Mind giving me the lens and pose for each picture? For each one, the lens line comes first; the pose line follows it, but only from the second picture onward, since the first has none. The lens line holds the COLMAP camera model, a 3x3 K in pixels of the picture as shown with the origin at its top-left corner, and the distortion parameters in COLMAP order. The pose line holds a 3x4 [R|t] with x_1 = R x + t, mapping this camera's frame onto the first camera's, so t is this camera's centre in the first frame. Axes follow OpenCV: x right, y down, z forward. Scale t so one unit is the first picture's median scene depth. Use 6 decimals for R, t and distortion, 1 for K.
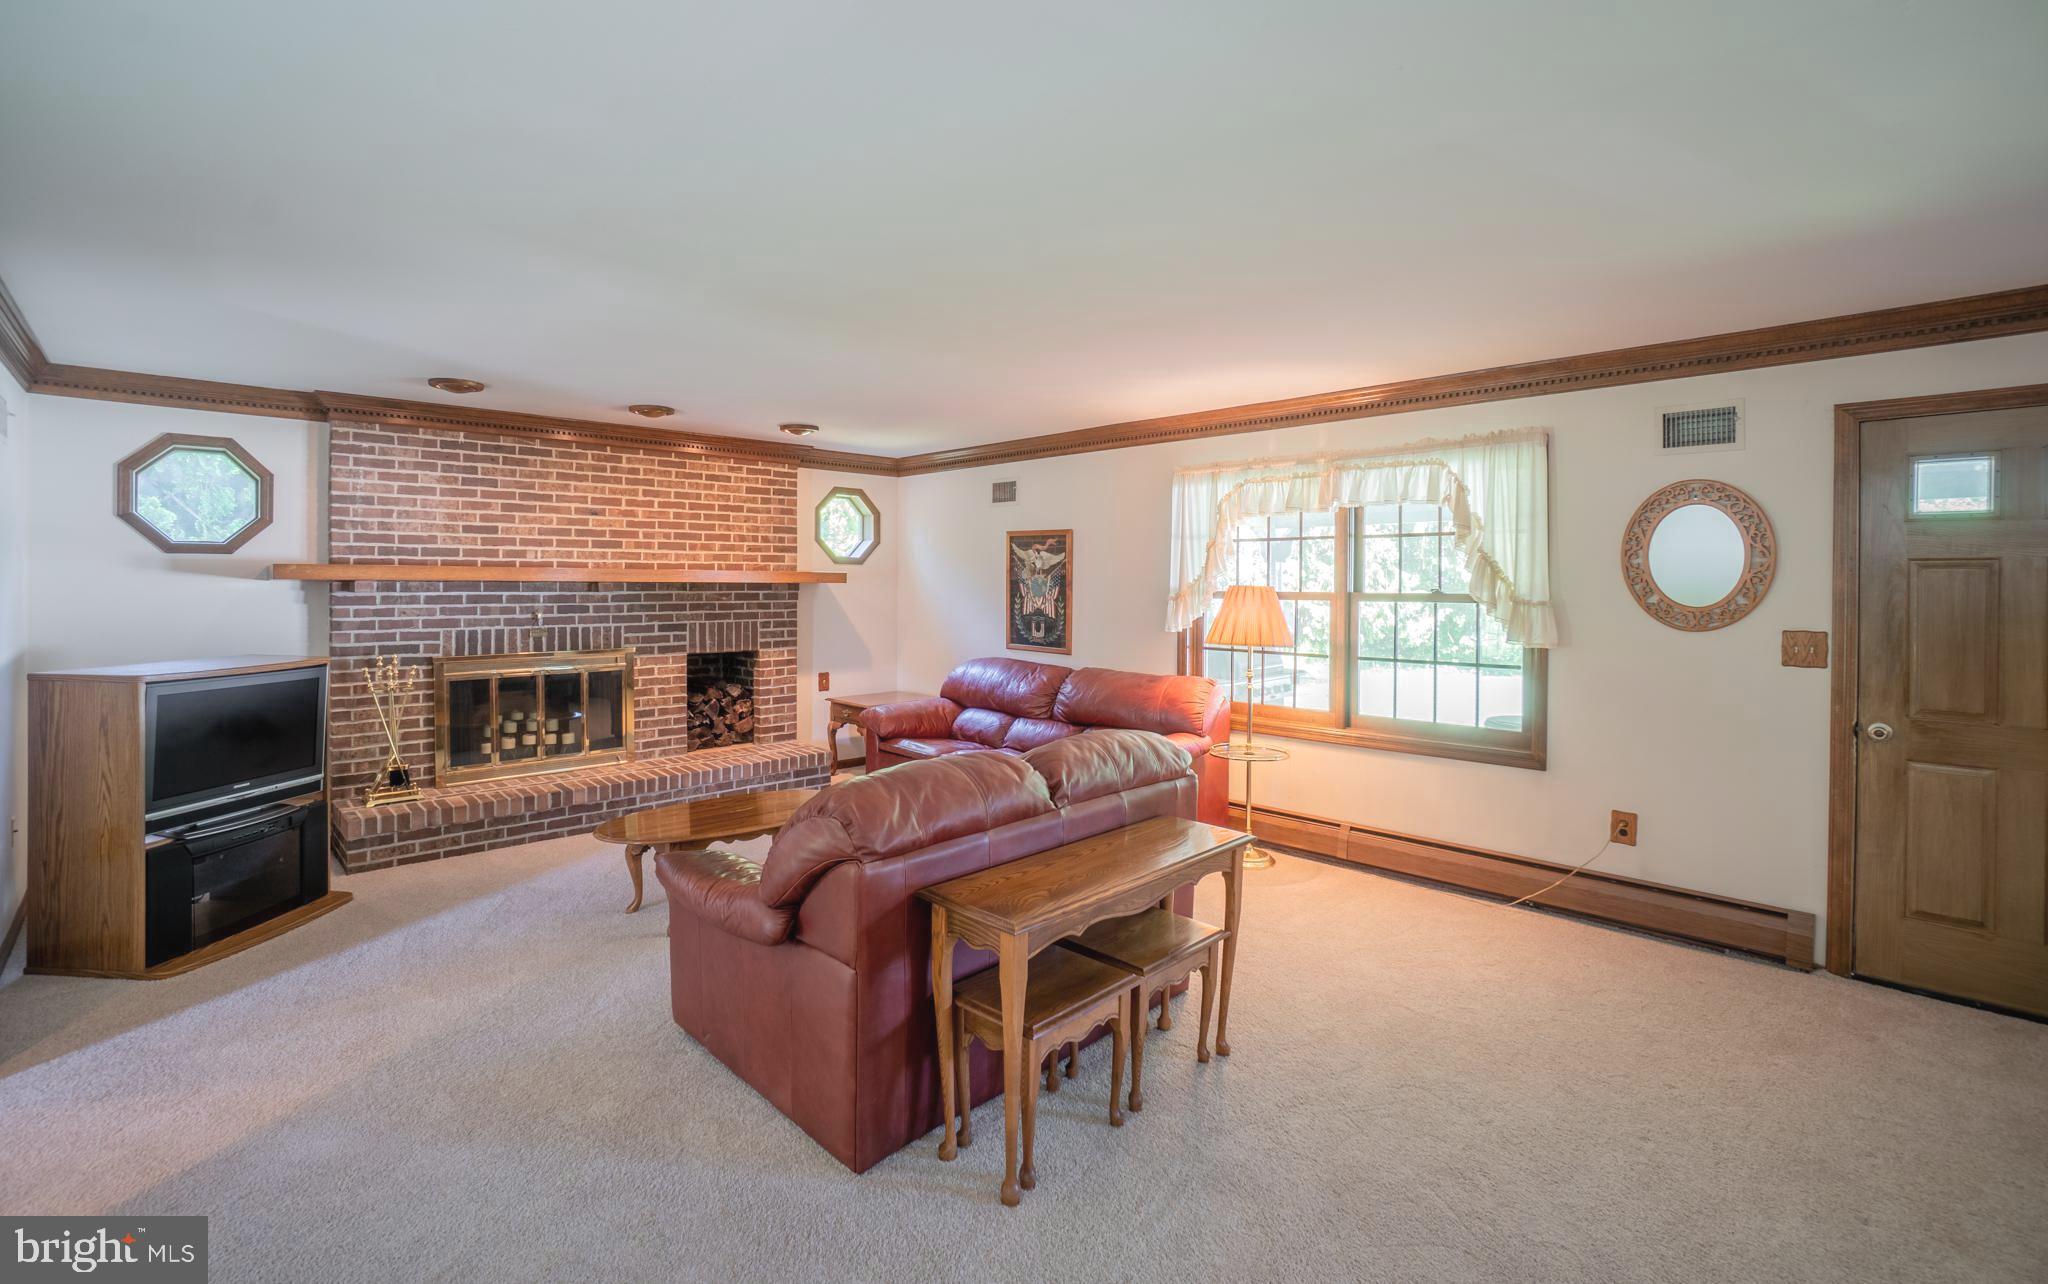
lens RADIAL K [[907.8, 0, 1020.1], [0, 907.8, 586.3], [0, 0, 1]] dist [-0.065137, 0.022750]
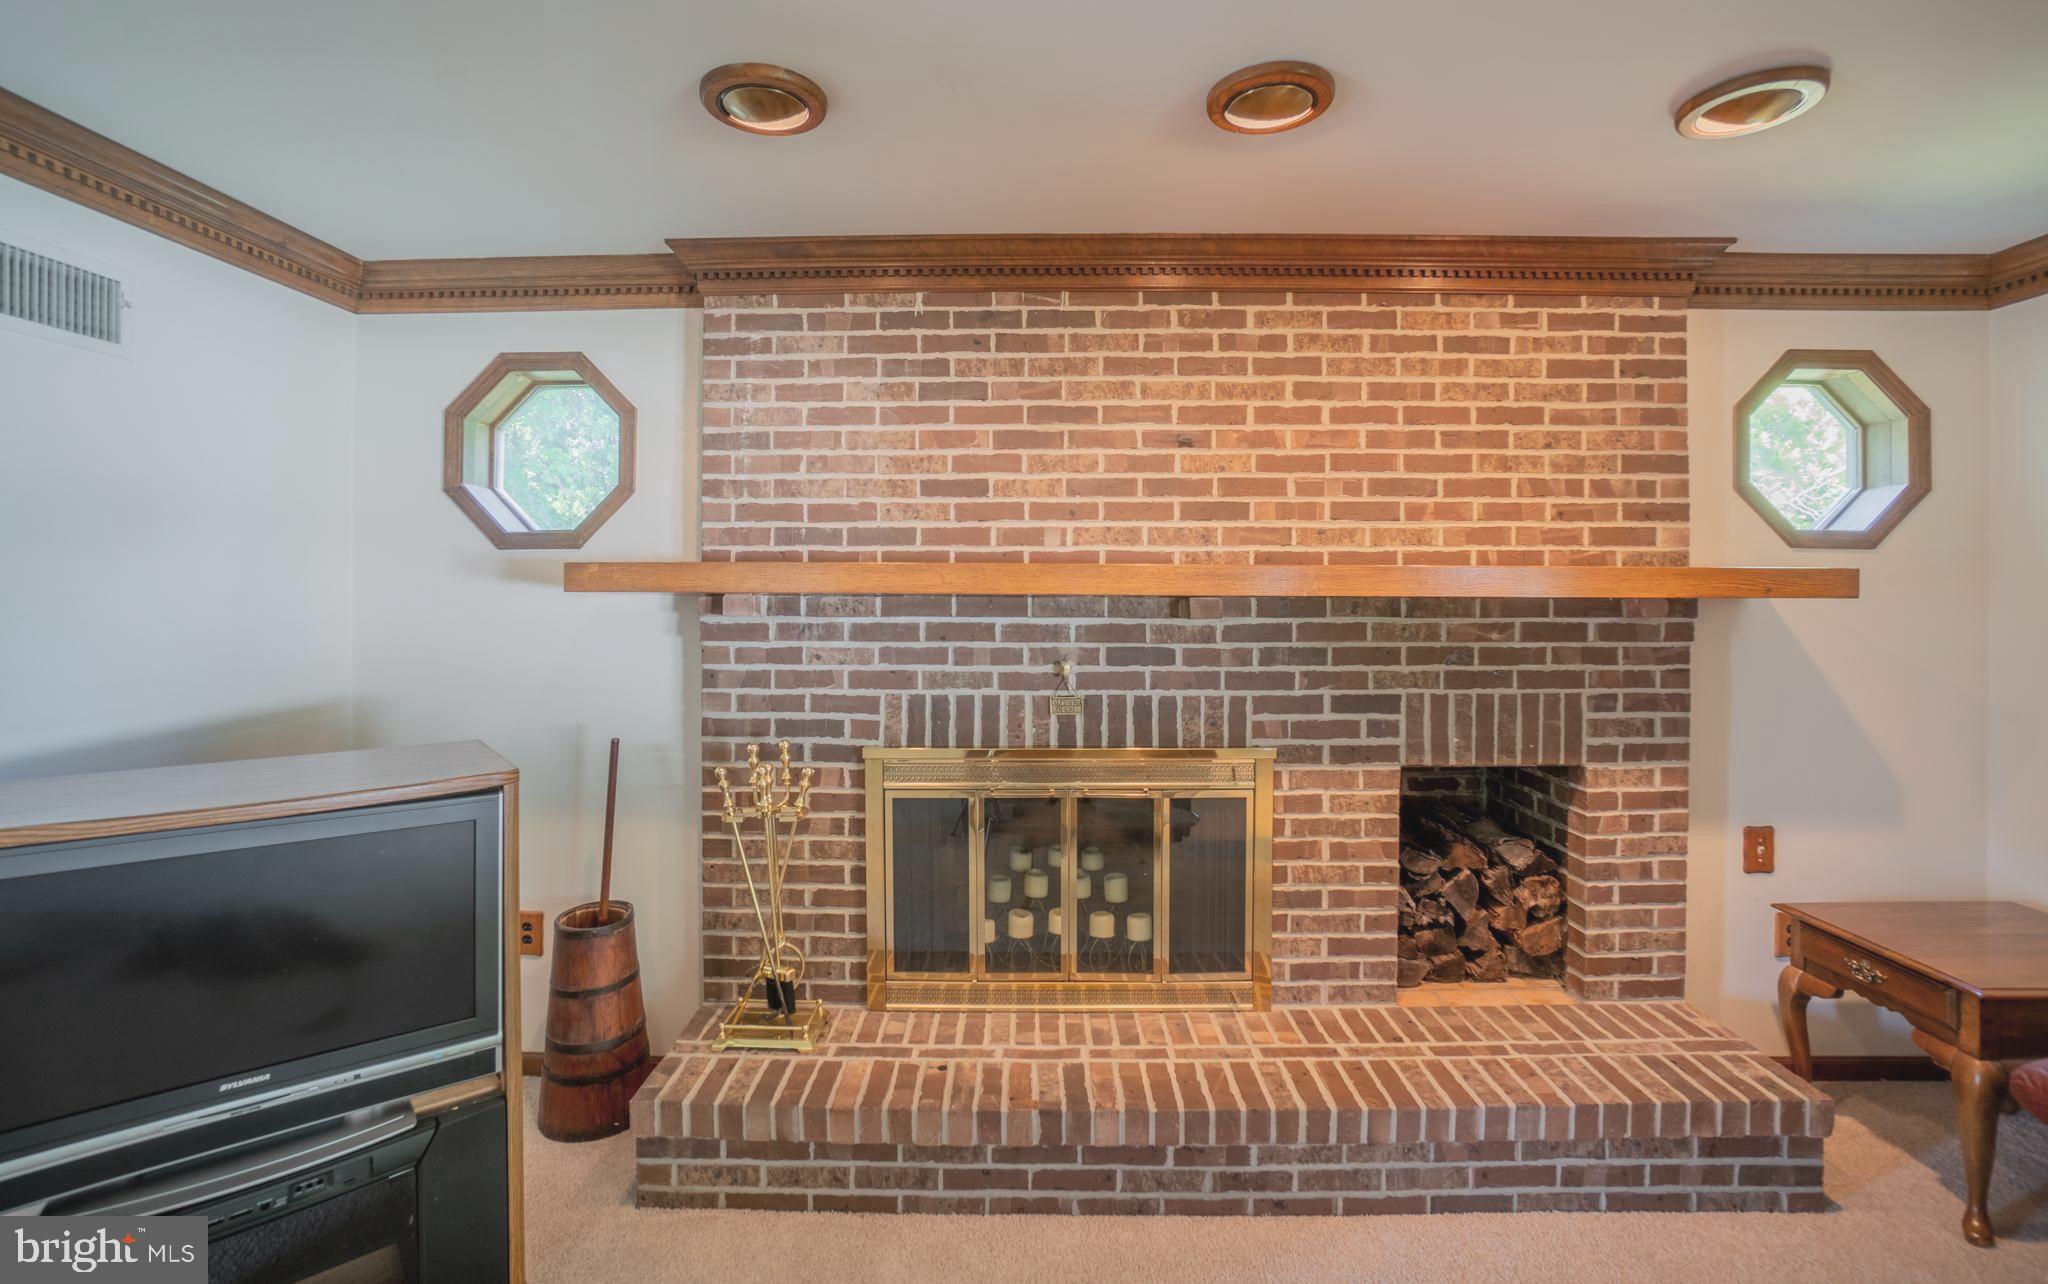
lens RADIAL K [[907.8, 0, 1020.1], [0, 907.8, 586.3], [0, 0, 1]] dist [-0.065137, 0.022750]
pose [[0.702876, -0.005359, -0.711292, -0.207429], [-0.002160, 0.999951, -0.009668, -0.005018], [0.711309, 0.008331, 0.702830, 0.609218]]
